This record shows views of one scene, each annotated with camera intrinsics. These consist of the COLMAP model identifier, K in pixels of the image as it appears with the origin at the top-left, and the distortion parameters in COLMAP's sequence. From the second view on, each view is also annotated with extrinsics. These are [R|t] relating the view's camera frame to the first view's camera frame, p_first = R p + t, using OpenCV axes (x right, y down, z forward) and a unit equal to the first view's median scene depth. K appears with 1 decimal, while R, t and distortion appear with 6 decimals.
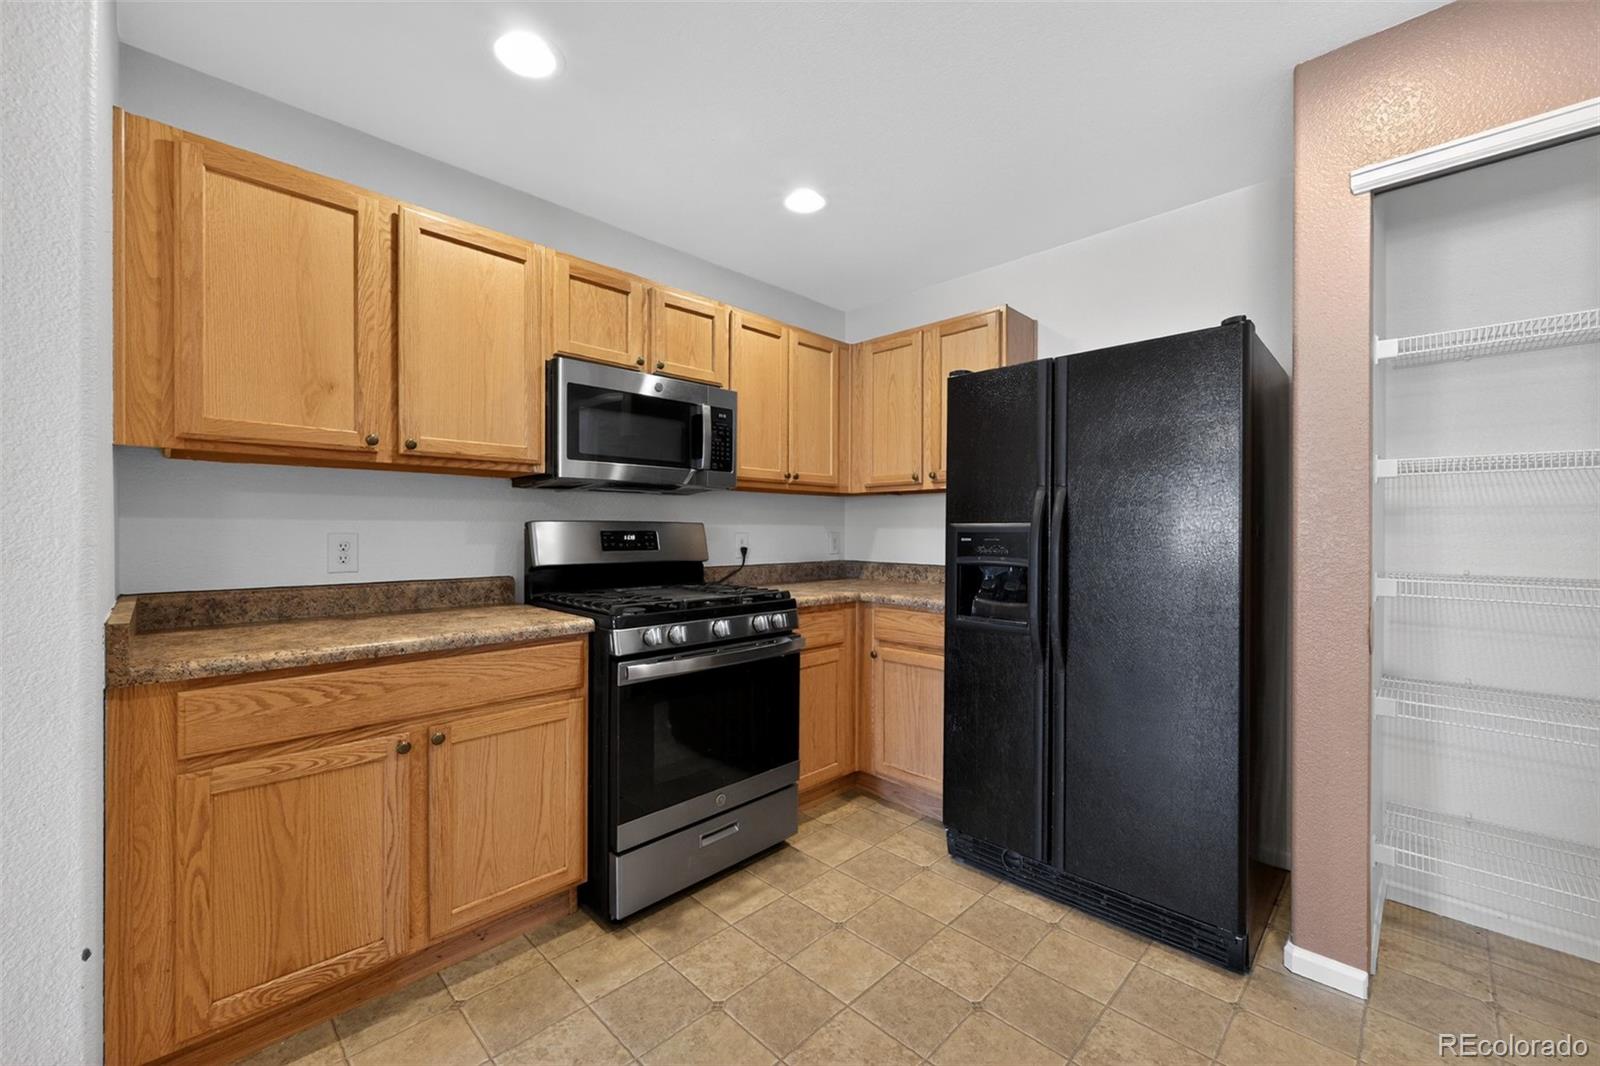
lens RADIAL K [[634.9, 0, 797.9], [0, 634.9, 530.9], [0, 0, 1]] dist [-0.000266, 0.000053]
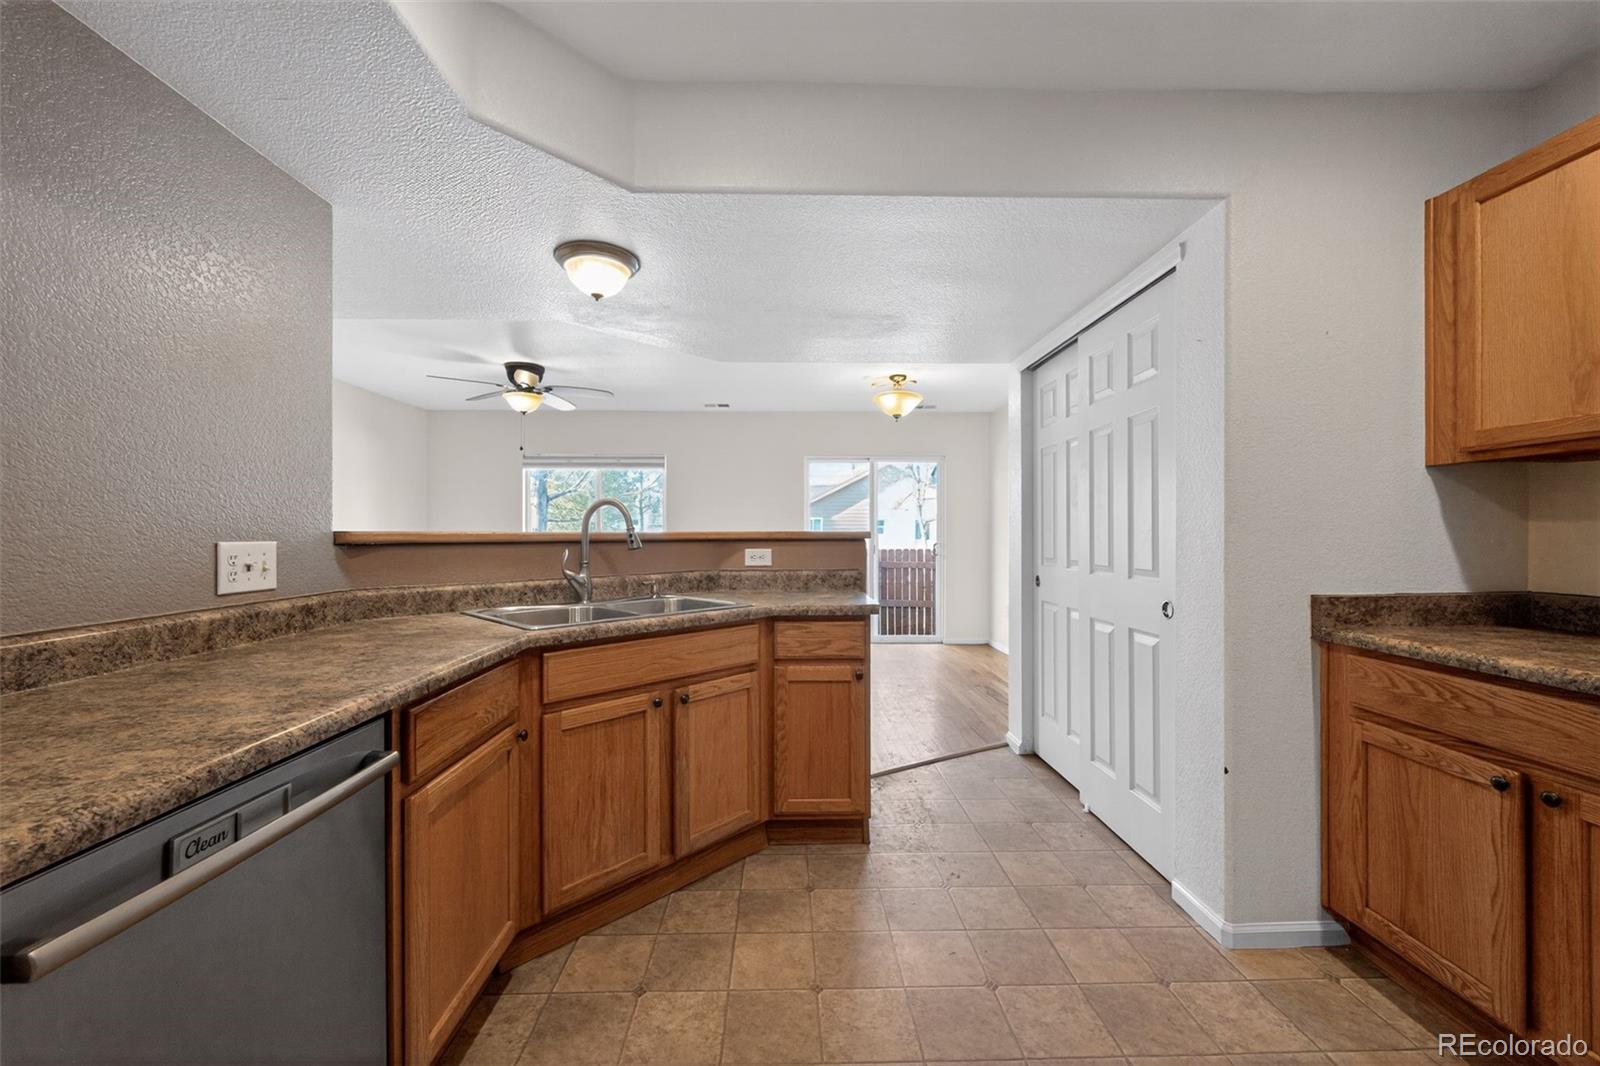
lens RADIAL K [[634.9, 0, 797.9], [0, 634.9, 530.9], [0, 0, 1]] dist [-0.000266, 0.000053]
pose [[-0.693310, -0.005051, -0.720622, 0.428695], [-0.001368, 0.999983, -0.005693, 0.002036], [0.720639, -0.002961, -0.693305, 0.587262]]
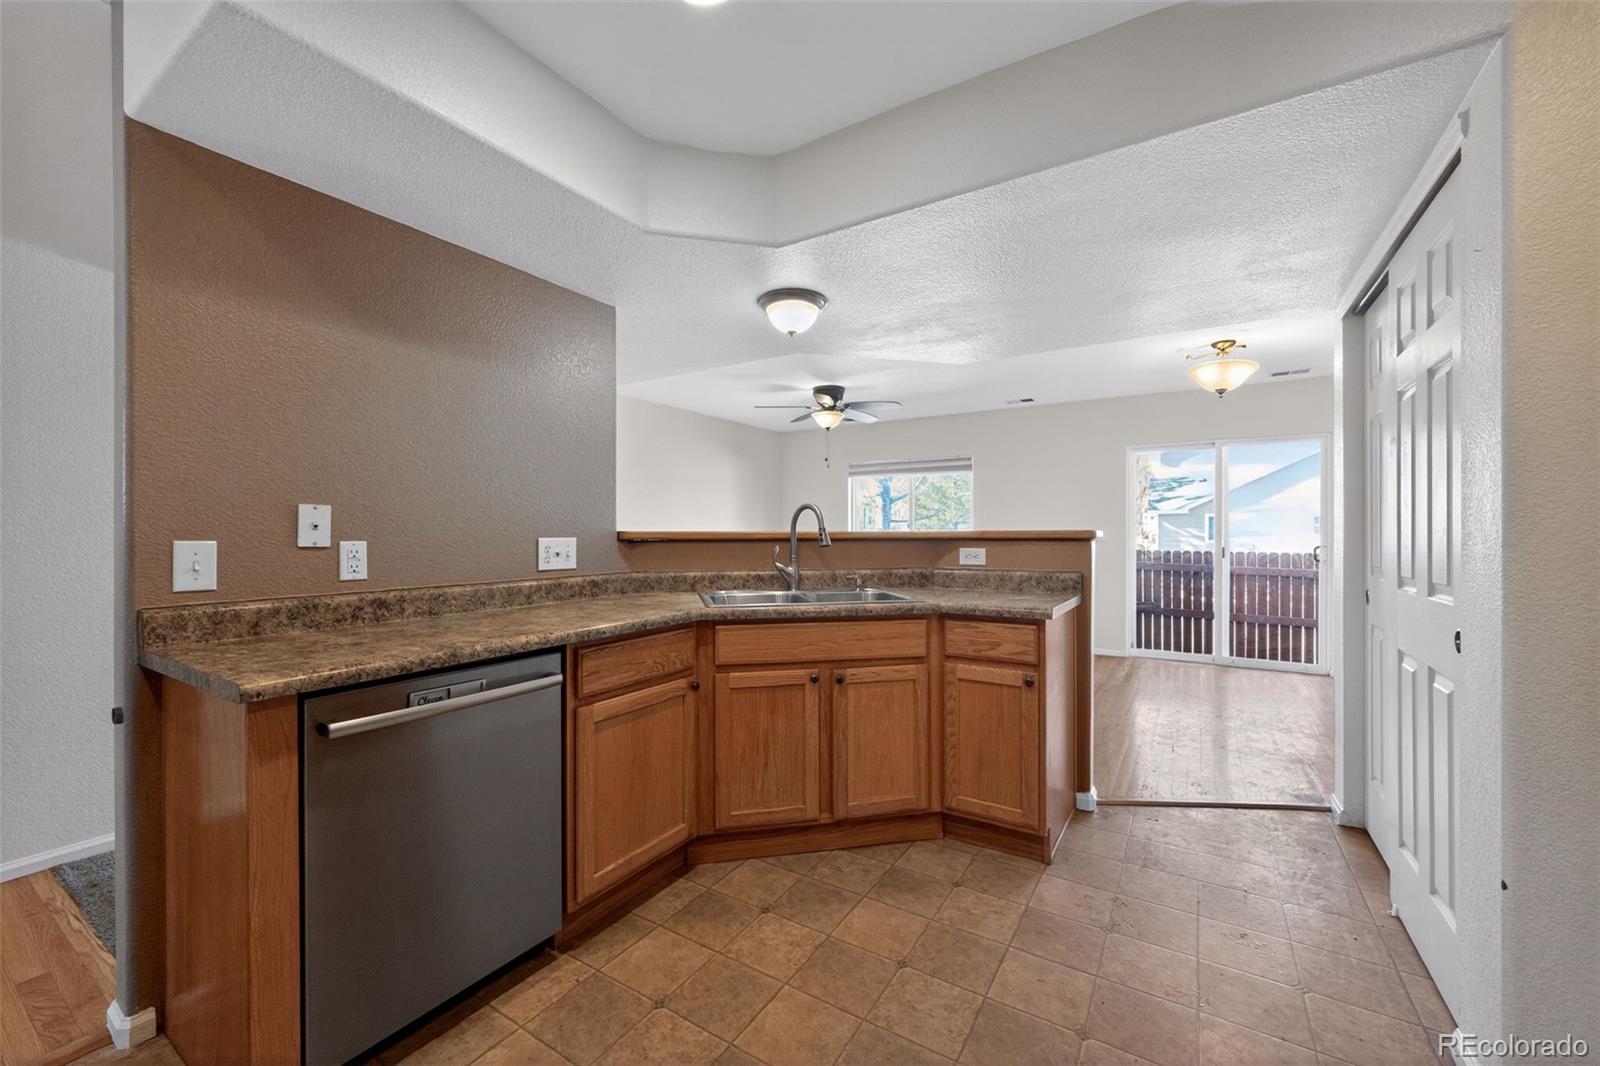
lens RADIAL K [[631.0, 0, 798.6], [0, 631.0, 530.5], [0, 0, 1]] dist [0.001268, -0.000089]
pose [[-0.976638, -0.003371, -0.214866, 0.185492], [-0.002658, 0.999990, -0.003609, 0.001131], [0.214876, -0.002954, -0.976637, 0.807839]]
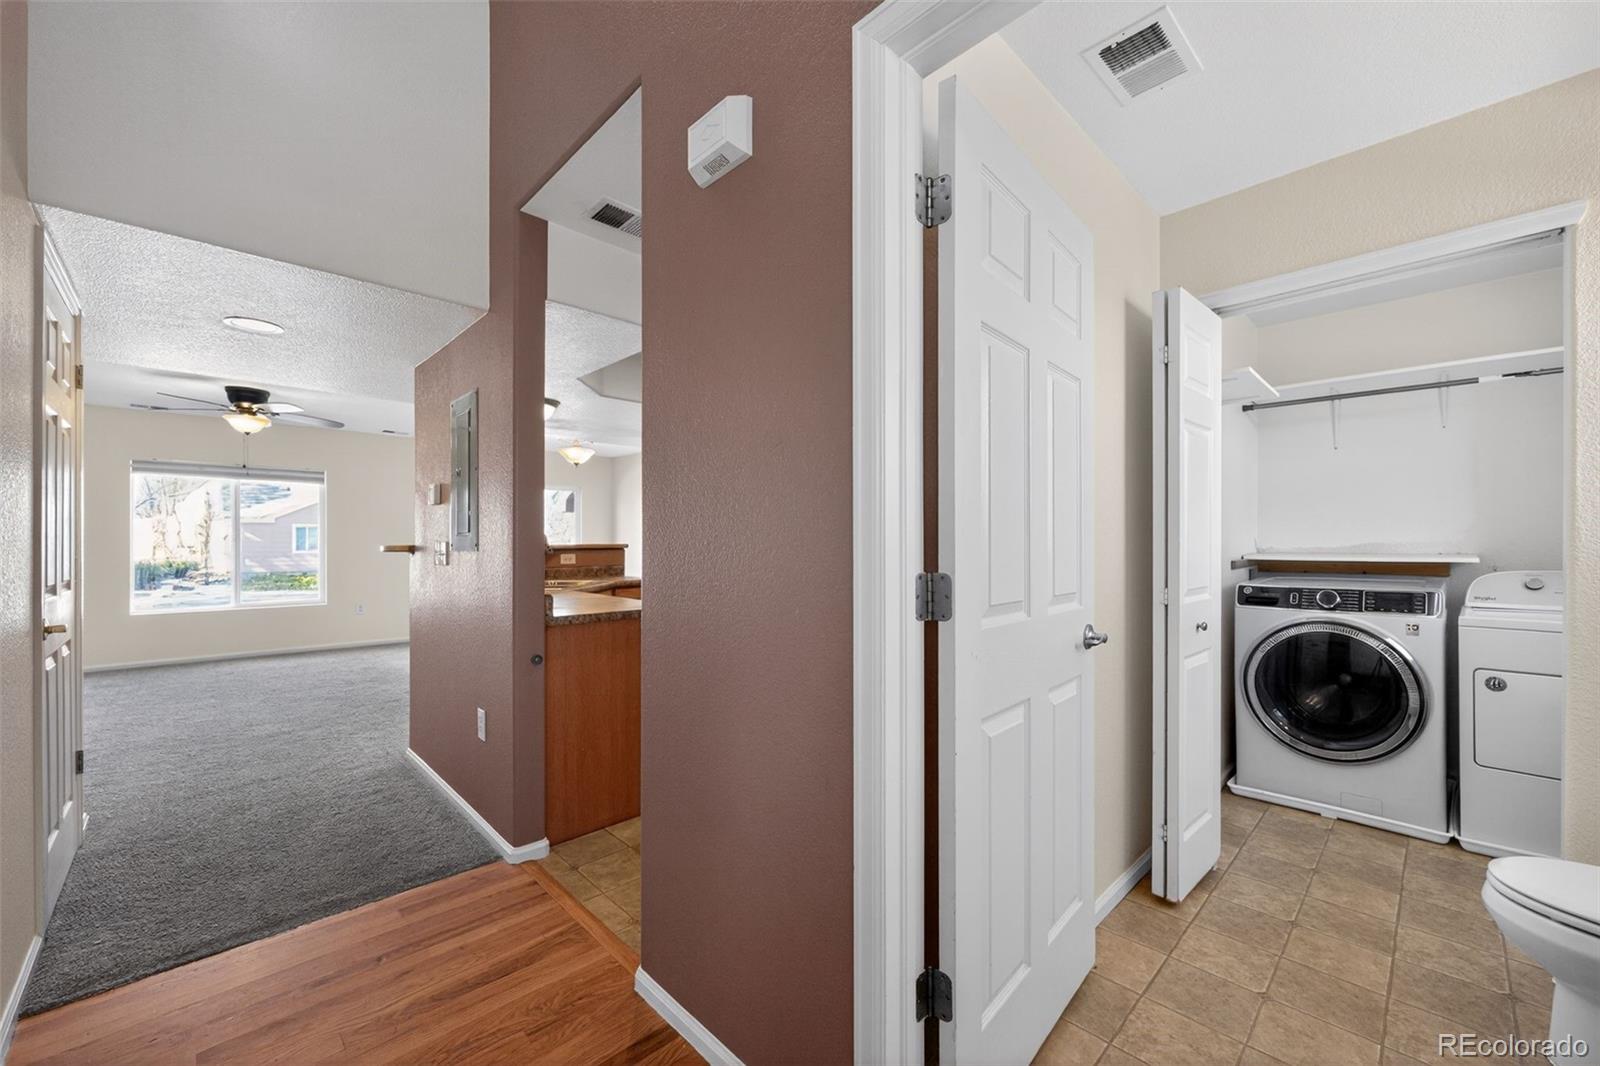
lens RADIAL K [[634.2, 0, 800.4], [0, 634.2, 538.1], [0, 0, 1]] dist [0.000510, -0.000106]
pose [[-0.016183, -0.011820, -0.999799, 1.726816], [-0.001039, 0.999930, -0.011804, 0.000039], [0.999869, 0.000848, -0.016194, 0.489704]]
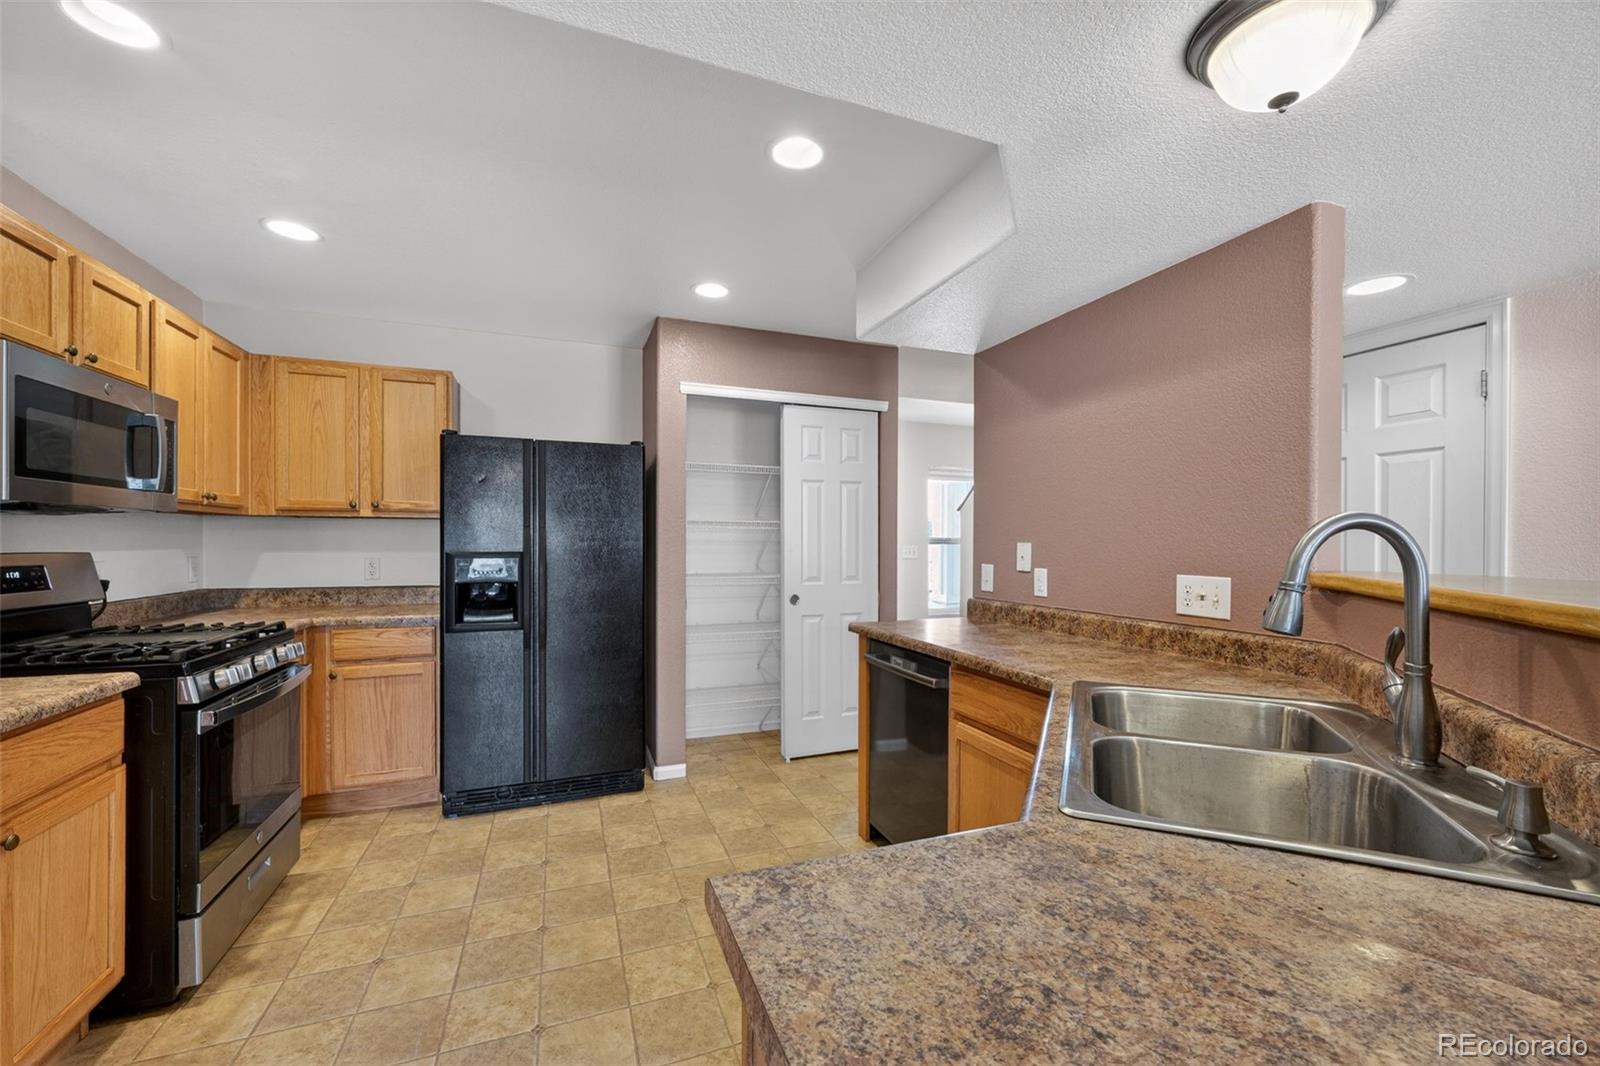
lens RADIAL K [[634.2, 0, 800.4], [0, 634.2, 538.1], [0, 0, 1]] dist [0.000510, -0.000106]
pose [[0.411180, 0.003558, 0.911547, -0.607402], [-0.001979, 0.999994, -0.003011, -0.035091], [-0.911552, -0.000566, 0.411185, -0.151077]]
